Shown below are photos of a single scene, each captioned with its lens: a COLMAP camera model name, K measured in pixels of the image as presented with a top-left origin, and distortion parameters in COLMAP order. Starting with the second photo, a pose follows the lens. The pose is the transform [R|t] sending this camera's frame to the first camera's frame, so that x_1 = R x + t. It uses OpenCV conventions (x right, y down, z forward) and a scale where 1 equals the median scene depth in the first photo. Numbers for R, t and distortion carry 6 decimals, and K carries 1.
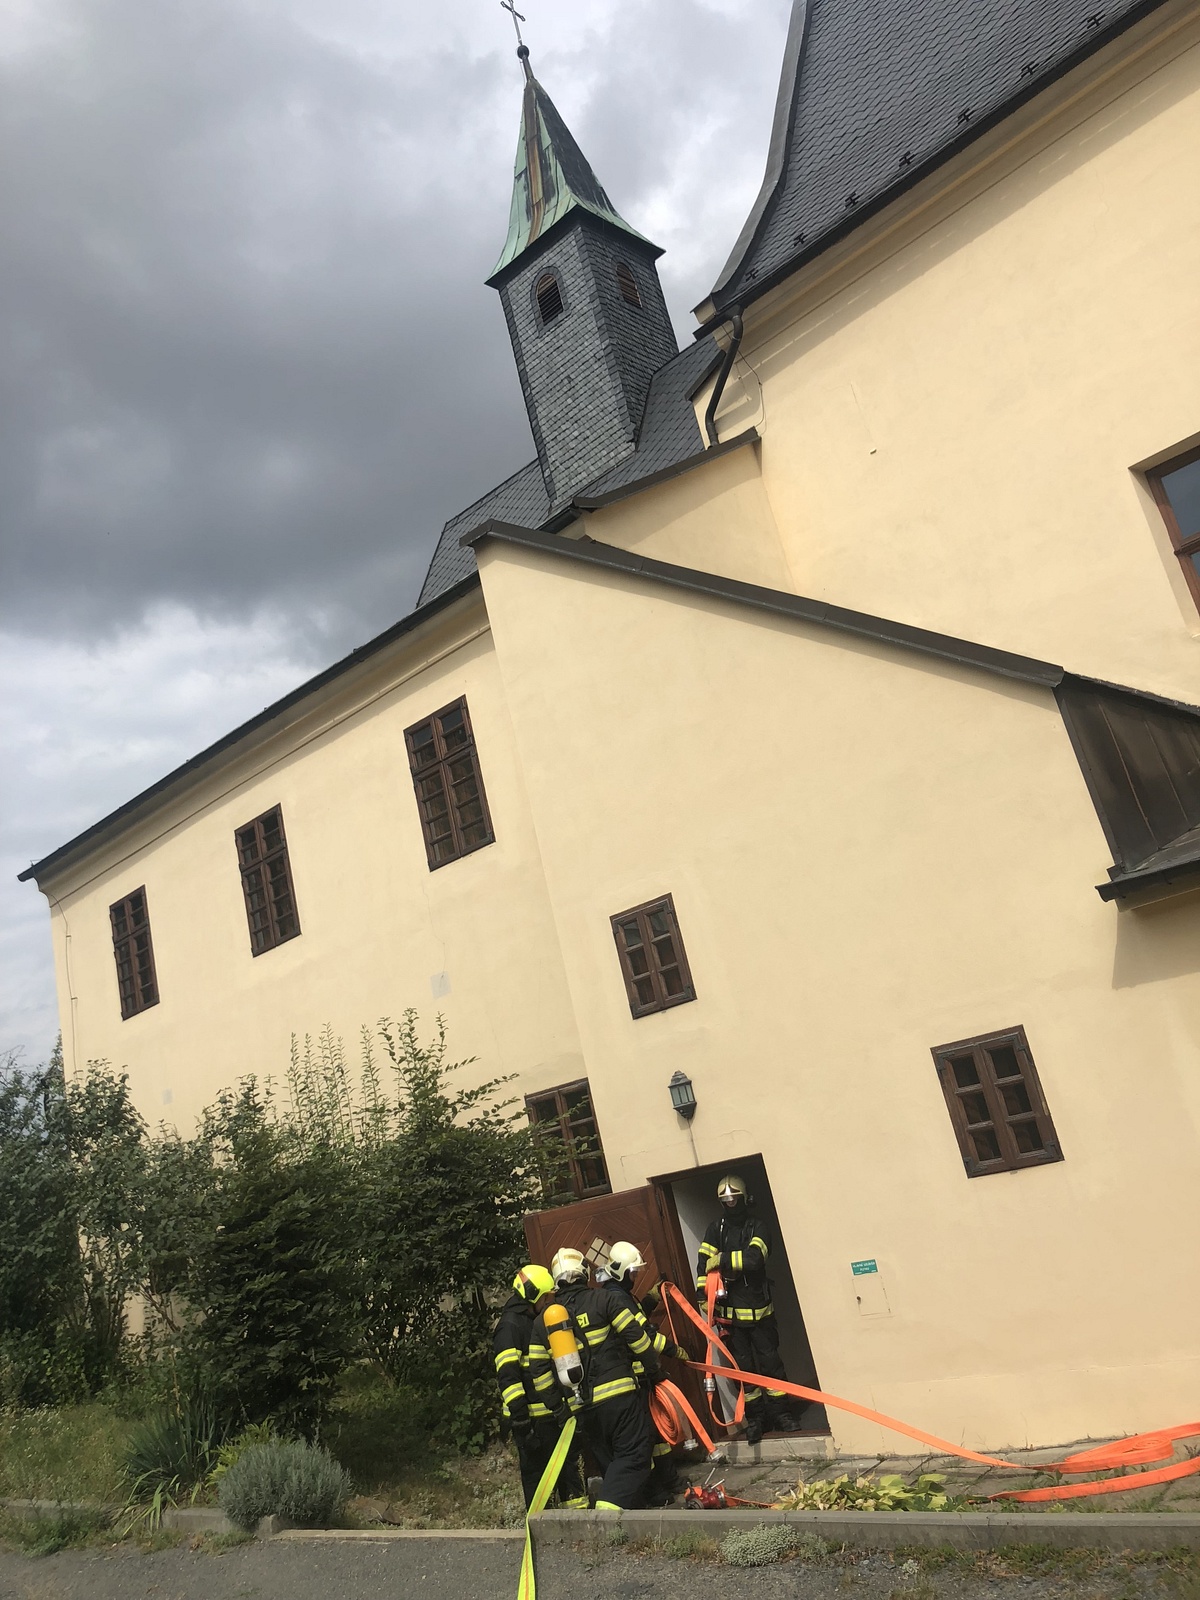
lens RADIAL K [[1264.7, 0, 600.0], [0, 1264.7, 800.0], [0, 0, 1]] dist [0.037288, -0.045849]
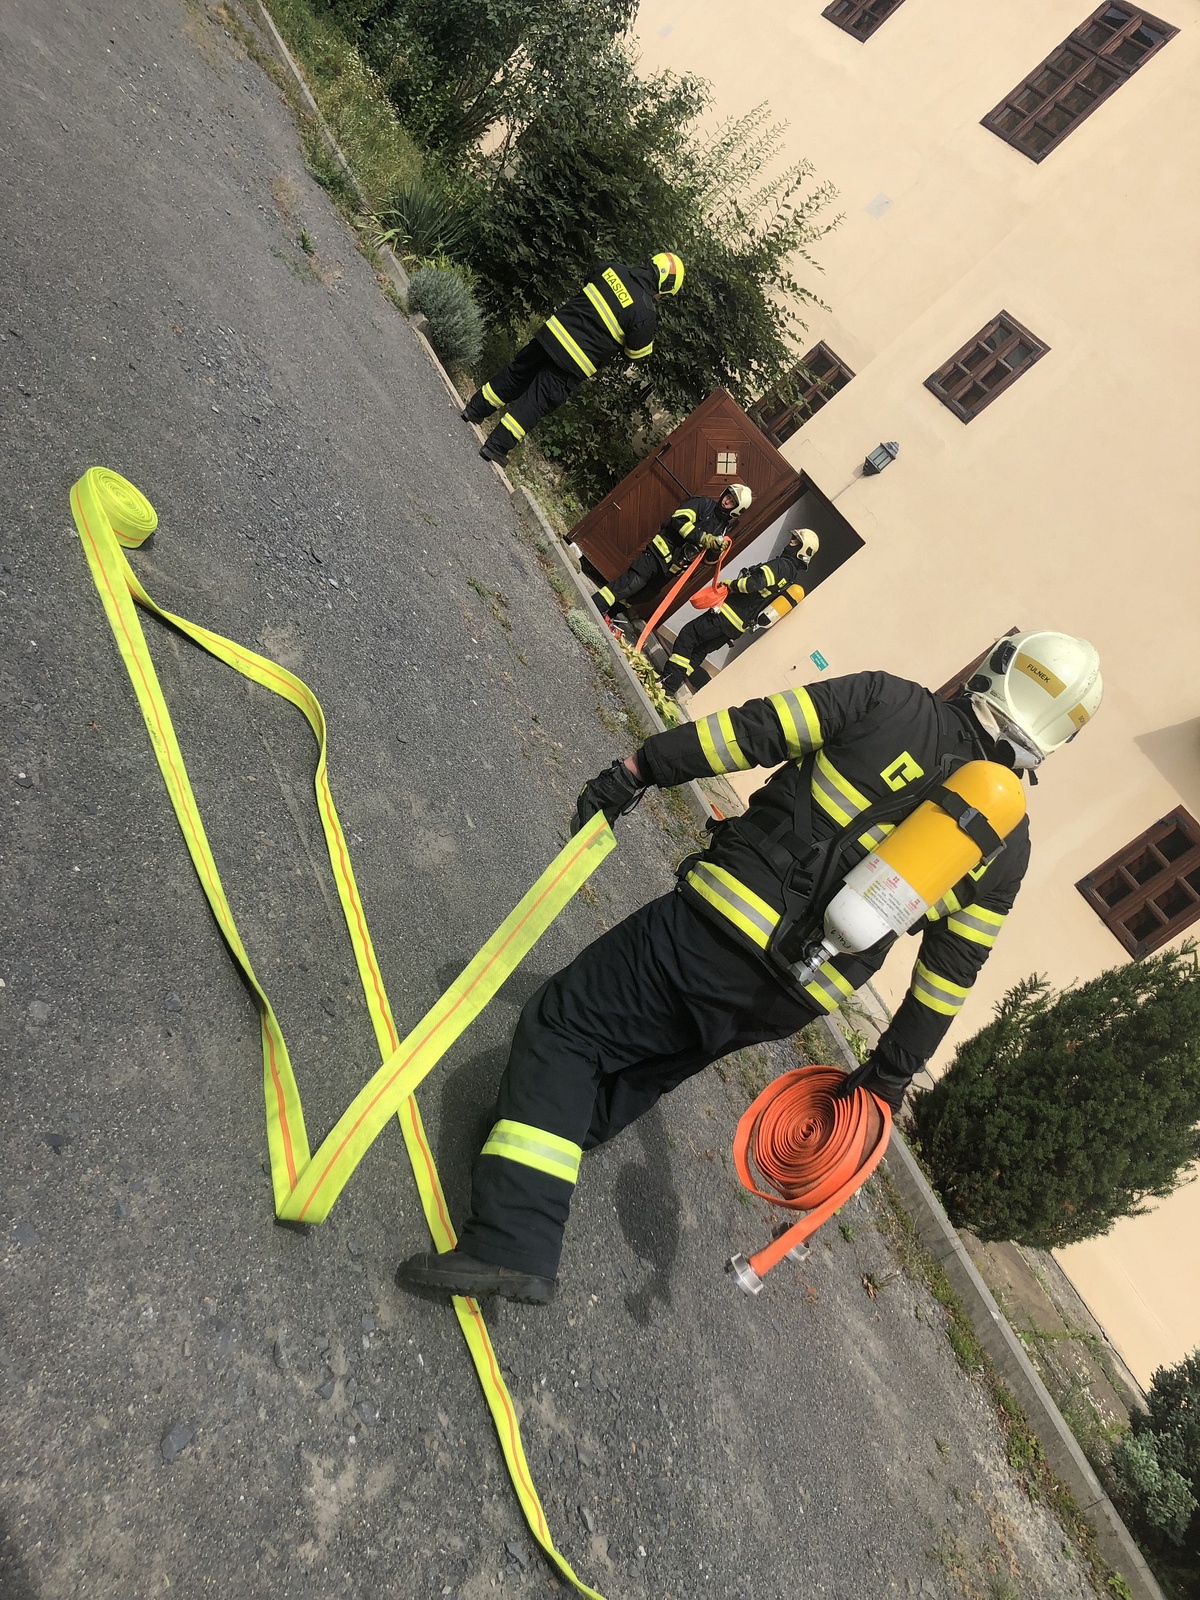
lens RADIAL K [[1292.7, 0, 600.0], [0, 1292.7, 800.0], [0, 0, 1]] dist [-0.051077, 0.090557]
pose [[0.487519, 0.866407, 0.107998, 0.081665], [-0.769284, 0.367743, 0.522463, -0.052735], [0.412950, -0.337792, 0.845795, -0.139681]]
